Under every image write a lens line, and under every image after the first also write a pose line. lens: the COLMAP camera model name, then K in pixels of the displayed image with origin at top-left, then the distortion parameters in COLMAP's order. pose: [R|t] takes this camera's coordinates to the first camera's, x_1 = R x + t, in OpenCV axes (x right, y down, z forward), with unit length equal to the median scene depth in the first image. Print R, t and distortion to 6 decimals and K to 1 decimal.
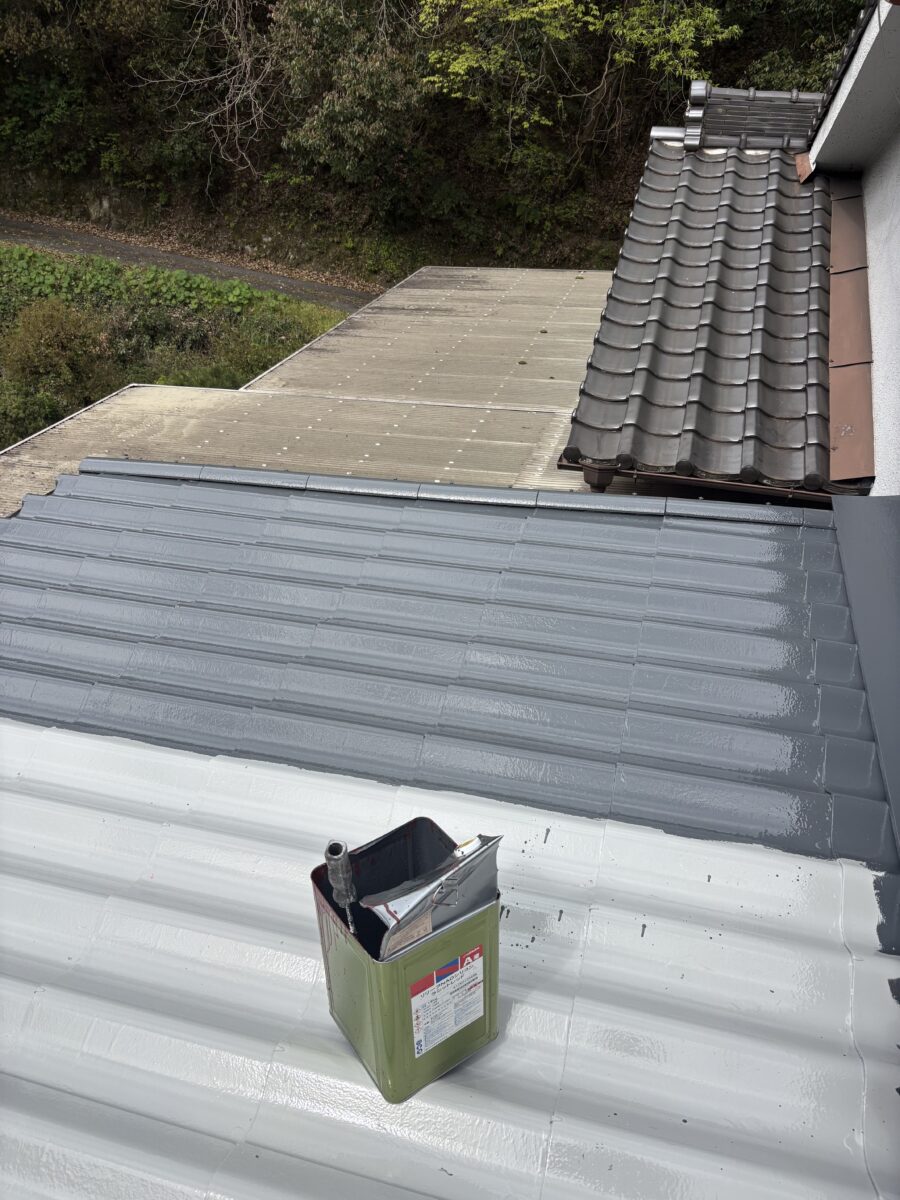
lens RADIAL K [[922.1, 0, 450.0], [0, 922.1, 600.0], [0, 0, 1]] dist [-0.002355, -0.003550]
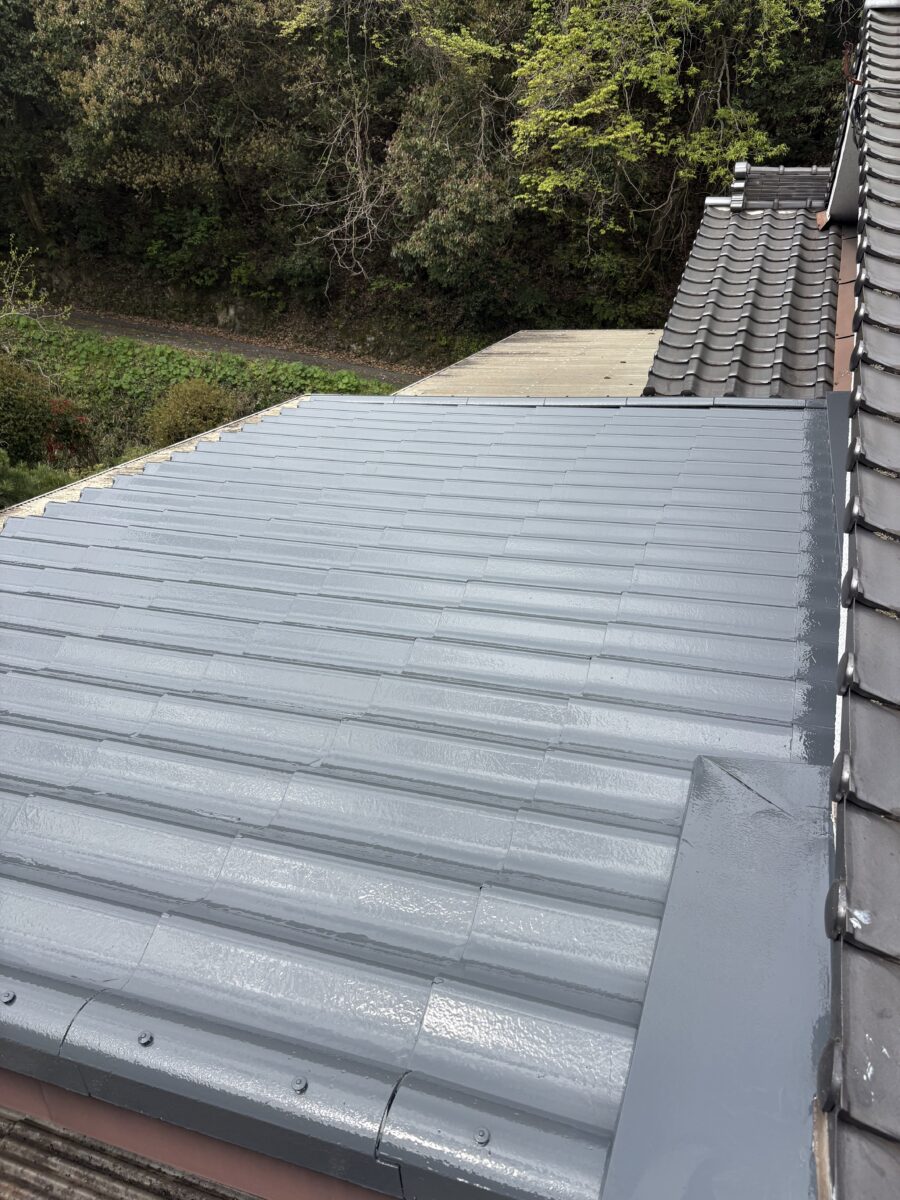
lens RADIAL K [[922.1, 0, 450.0], [0, 922.1, 600.0], [0, 0, 1]] dist [-0.002355, -0.003550]
pose [[0.997158, 0.010899, -0.074543, -0.016286], [-0.020131, 0.992047, -0.124244, 0.086396], [0.072596, 0.125391, 0.989448, -0.098909]]
